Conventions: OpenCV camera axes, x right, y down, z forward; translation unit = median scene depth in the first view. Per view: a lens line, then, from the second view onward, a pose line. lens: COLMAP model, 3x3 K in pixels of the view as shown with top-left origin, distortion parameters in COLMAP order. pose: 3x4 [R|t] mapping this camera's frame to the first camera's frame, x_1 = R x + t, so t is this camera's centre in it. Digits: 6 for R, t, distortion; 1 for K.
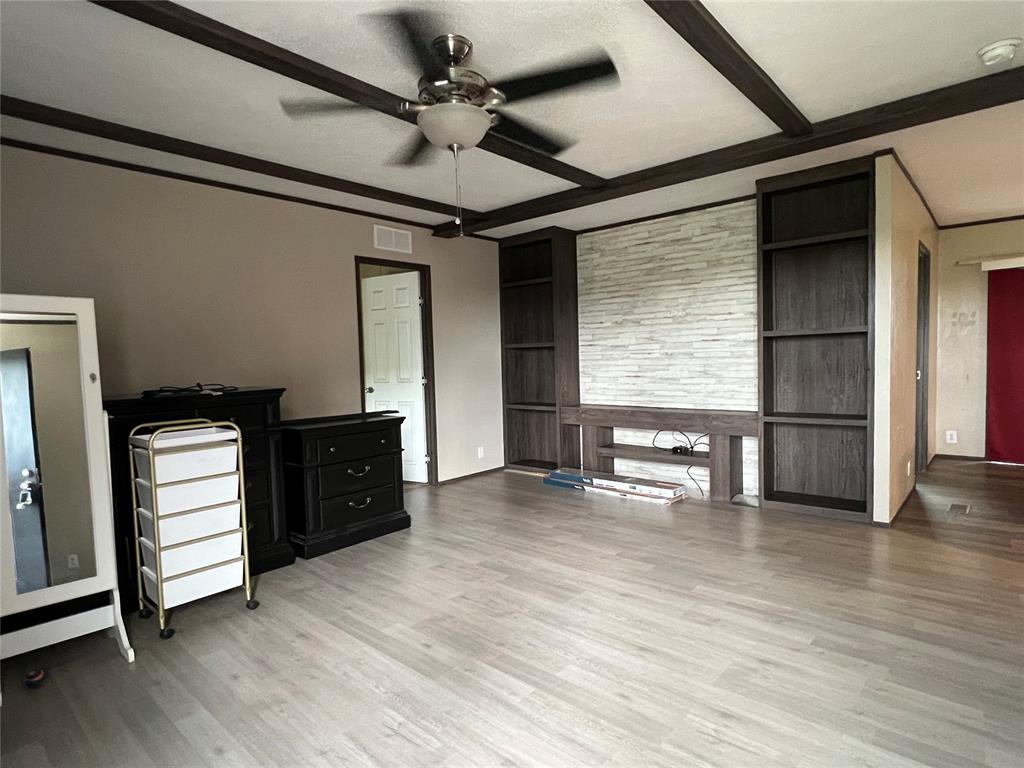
lens RADIAL K [[555.7, 0, 509.8], [0, 555.7, 386.4], [0, 0, 1]] dist [0.000674, -0.001224]
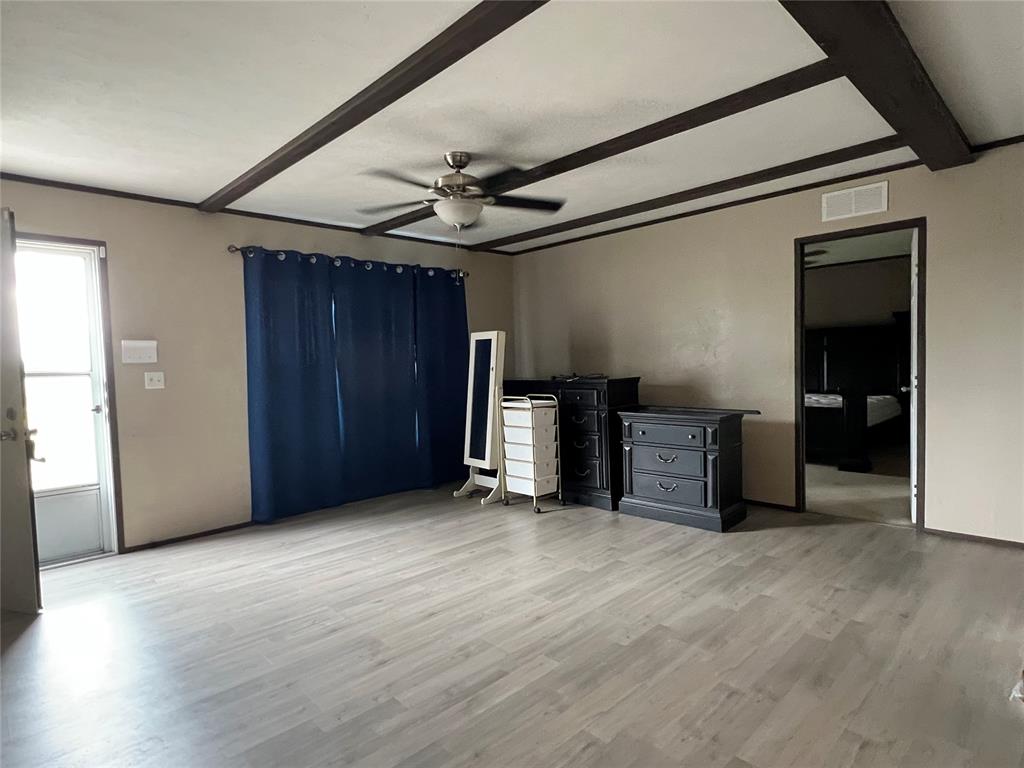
lens RADIAL K [[555.7, 0, 509.4], [0, 555.7, 387.4], [0, 0, 1]] dist [0.000674, -0.001224]
pose [[-0.068262, 0.071818, -0.995079, 1.088034], [-0.017566, 0.997165, 0.073173, -0.084592], [0.997513, 0.022474, -0.066807, 0.967615]]
